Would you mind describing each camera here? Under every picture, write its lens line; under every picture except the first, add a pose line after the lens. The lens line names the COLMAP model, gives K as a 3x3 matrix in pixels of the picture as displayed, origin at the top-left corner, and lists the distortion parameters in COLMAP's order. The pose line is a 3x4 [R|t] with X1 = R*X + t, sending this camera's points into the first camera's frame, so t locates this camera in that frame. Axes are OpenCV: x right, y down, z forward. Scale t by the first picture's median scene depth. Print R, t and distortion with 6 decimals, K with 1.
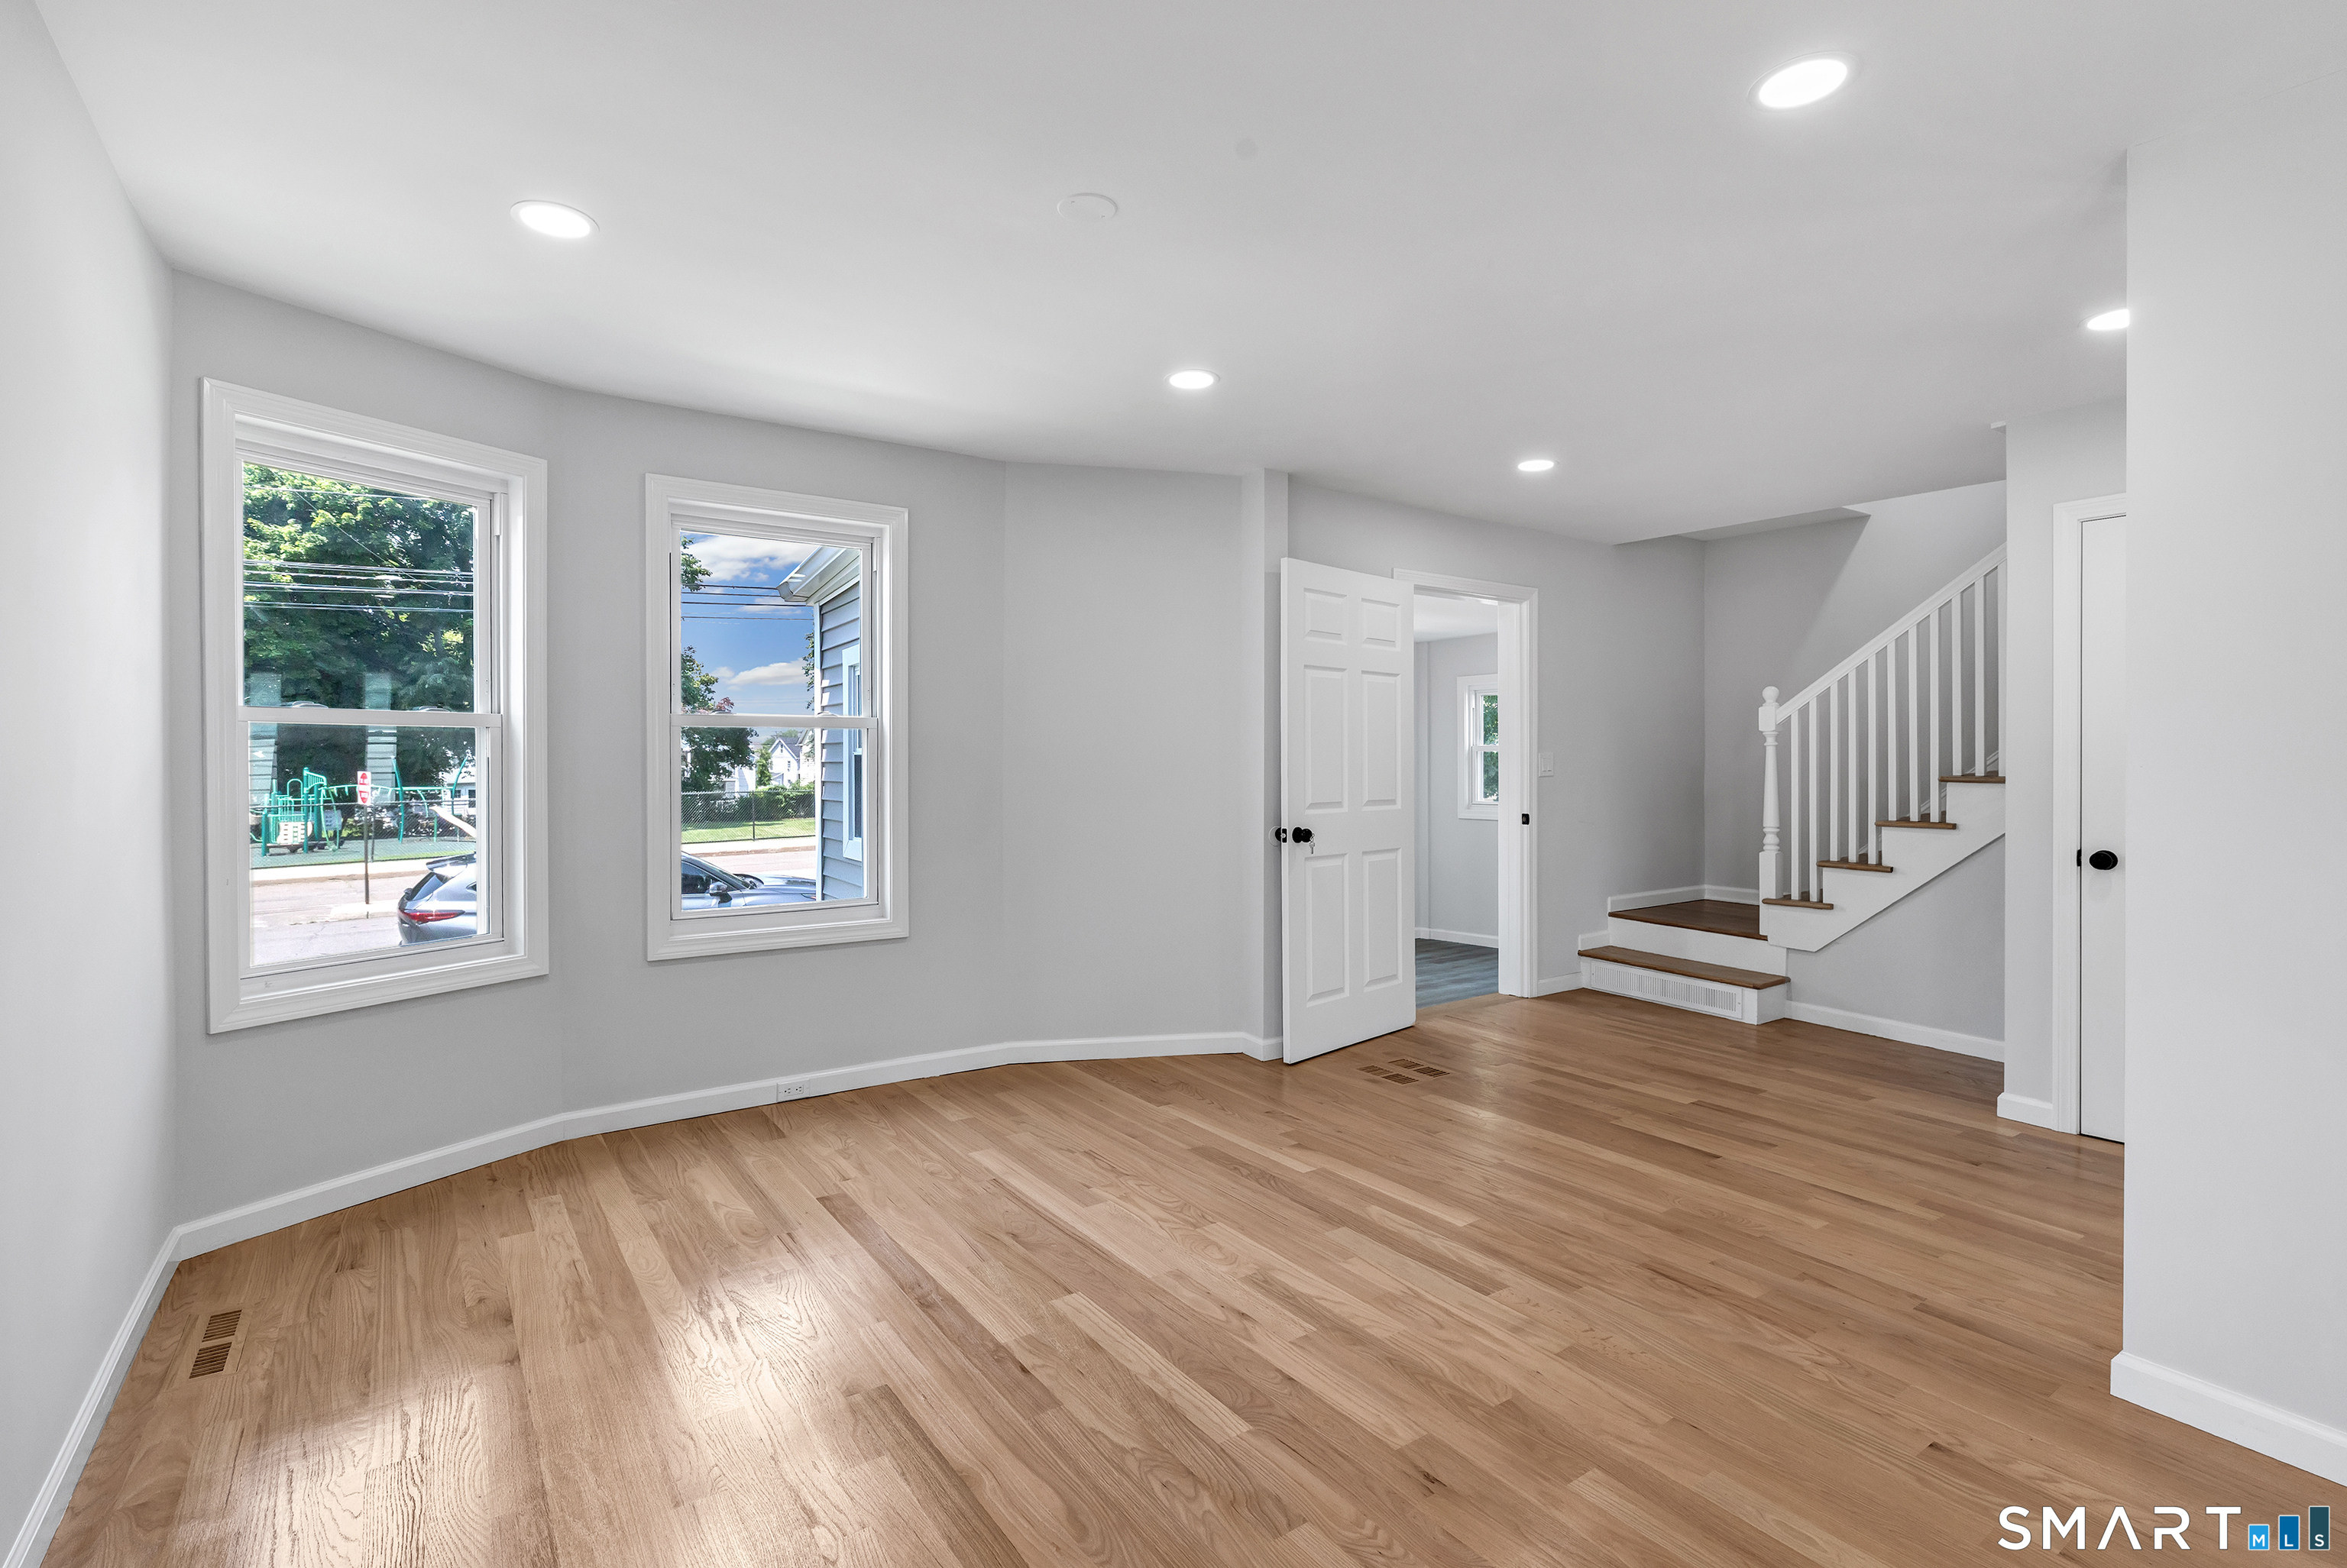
lens RADIAL K [[1070.1, 0, 1178.4], [0, 1070.1, 767.2], [0, 0, 1]] dist [-0.000608, 0.000457]
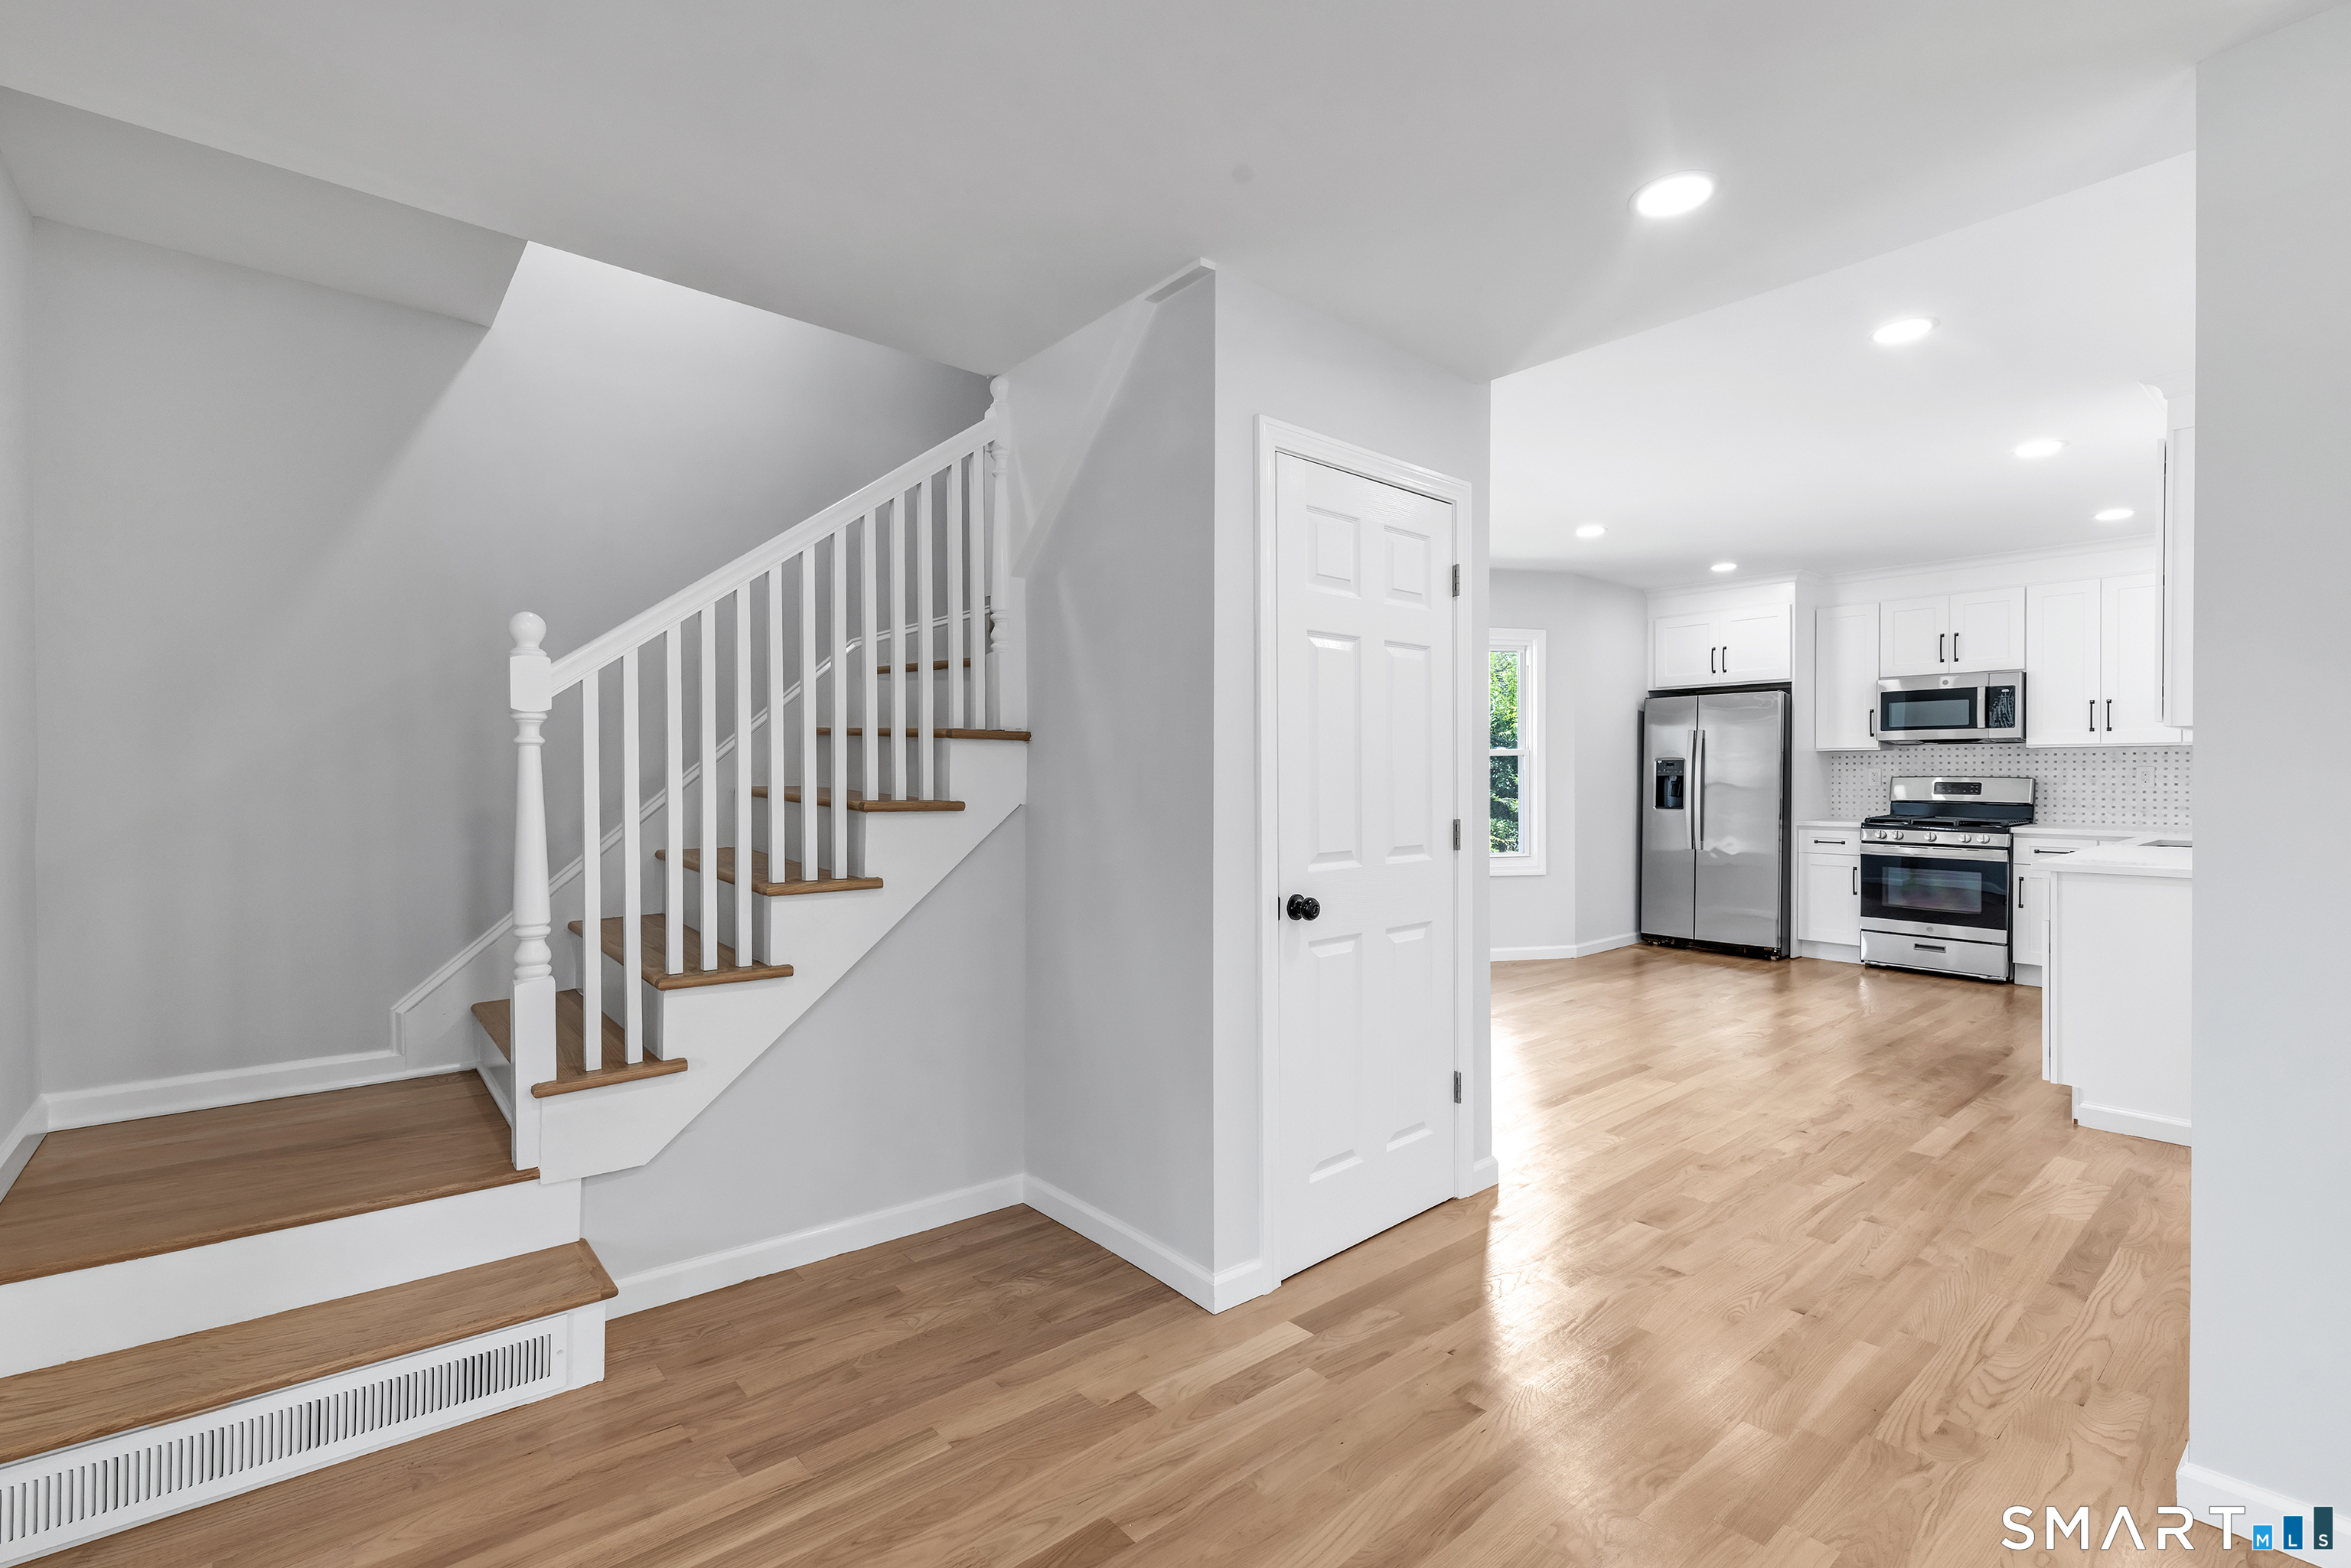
lens RADIAL K [[1072.1, 0, 1182.9], [0, 1072.1, 779.4], [0, 0, 1]] dist [-0.000608, 0.000457]
pose [[-0.086920, -0.008343, 0.996180, 0.081425], [0.005662, 0.999945, 0.008868, -0.008199], [-0.996199, 0.006411, -0.086868, 0.787633]]
